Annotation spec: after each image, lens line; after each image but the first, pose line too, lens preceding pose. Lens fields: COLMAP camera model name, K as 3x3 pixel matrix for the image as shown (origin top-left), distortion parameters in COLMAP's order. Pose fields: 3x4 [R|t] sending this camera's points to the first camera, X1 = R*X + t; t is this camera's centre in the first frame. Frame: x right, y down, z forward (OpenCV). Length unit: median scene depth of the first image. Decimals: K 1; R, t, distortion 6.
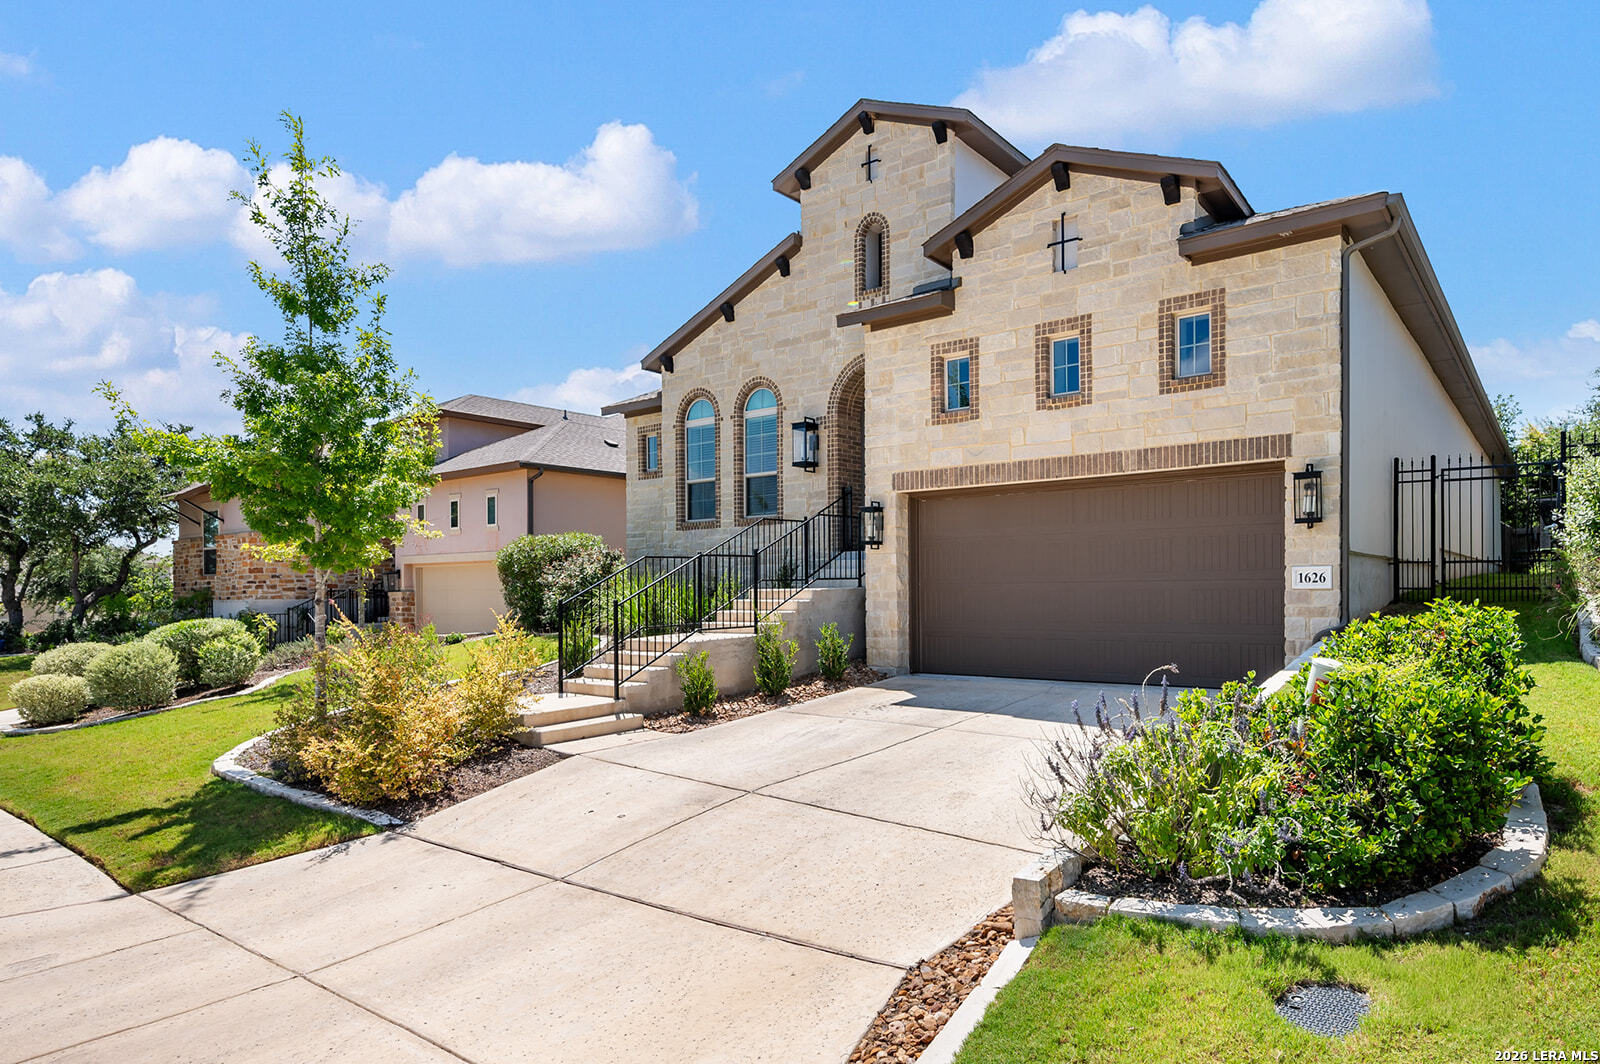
lens RADIAL K [[951.3, 0, 809.7], [0, 951.3, 589.4], [0, 0, 1]] dist [-0.004065, -0.001598]
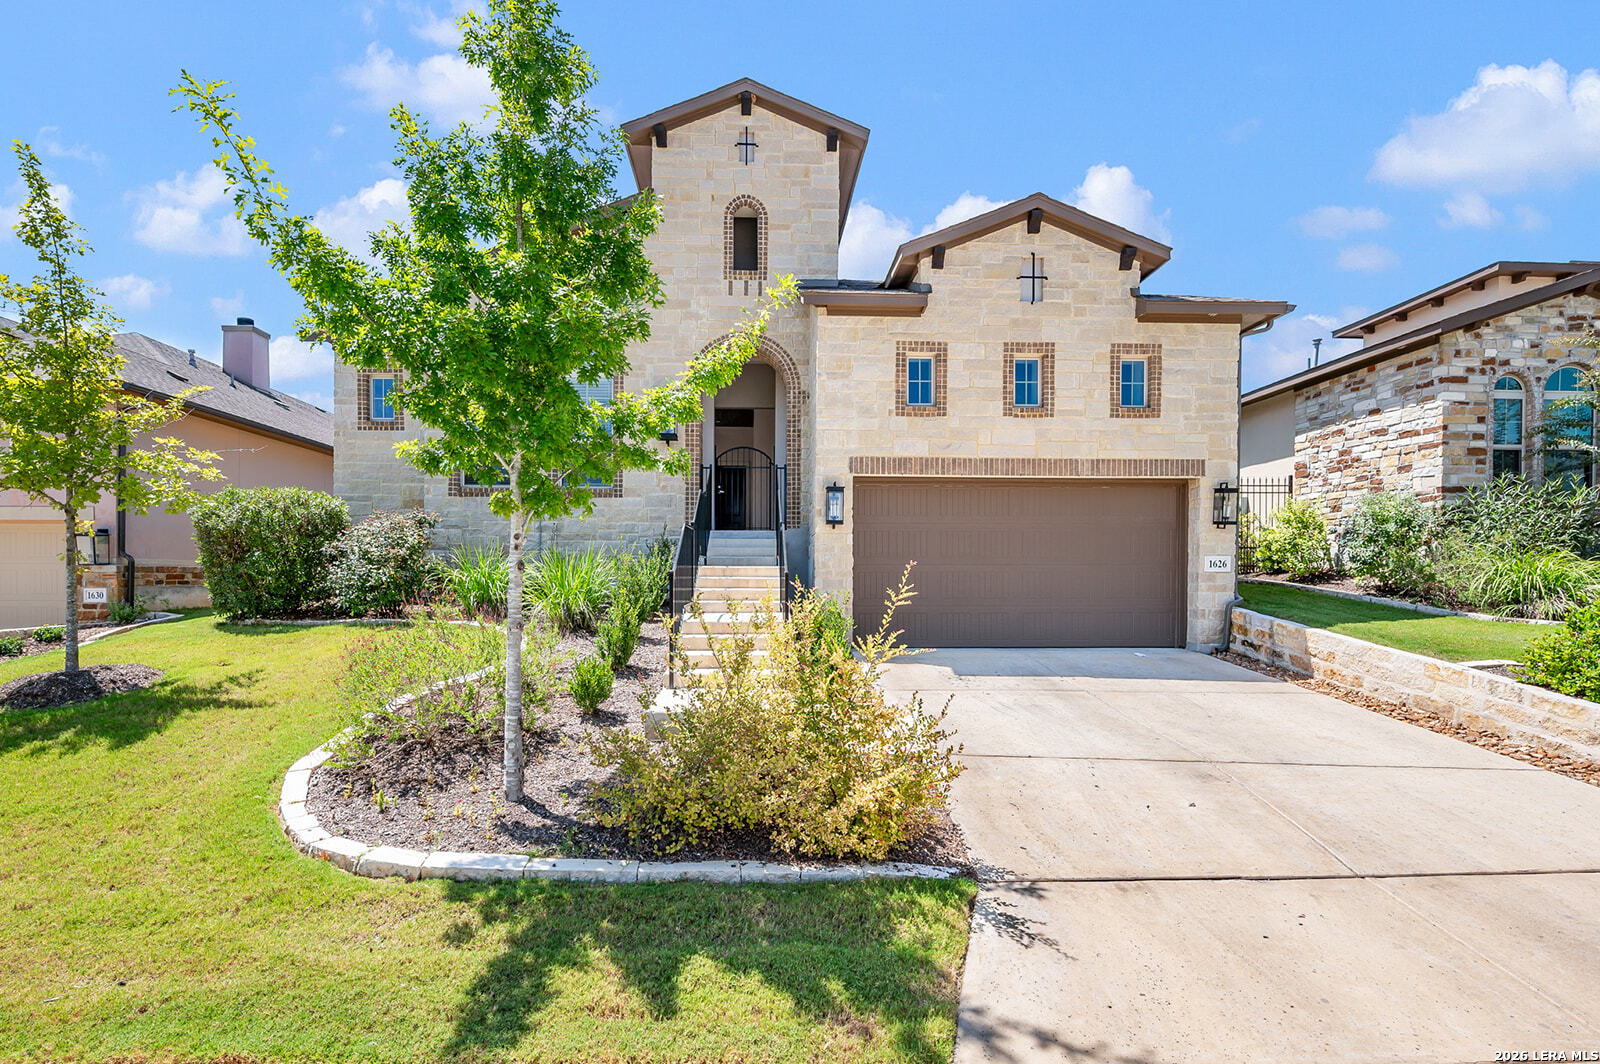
lens RADIAL K [[827.6, 0, 786.1], [0, 827.6, 582.9], [0, 0, 1]] dist [0.003372, 0.001043]
pose [[0.759360, 0.009247, 0.650605, -0.636671], [-0.010998, 0.999939, -0.001375, 0.020744], [-0.650577, -0.006111, 0.759415, 0.412847]]
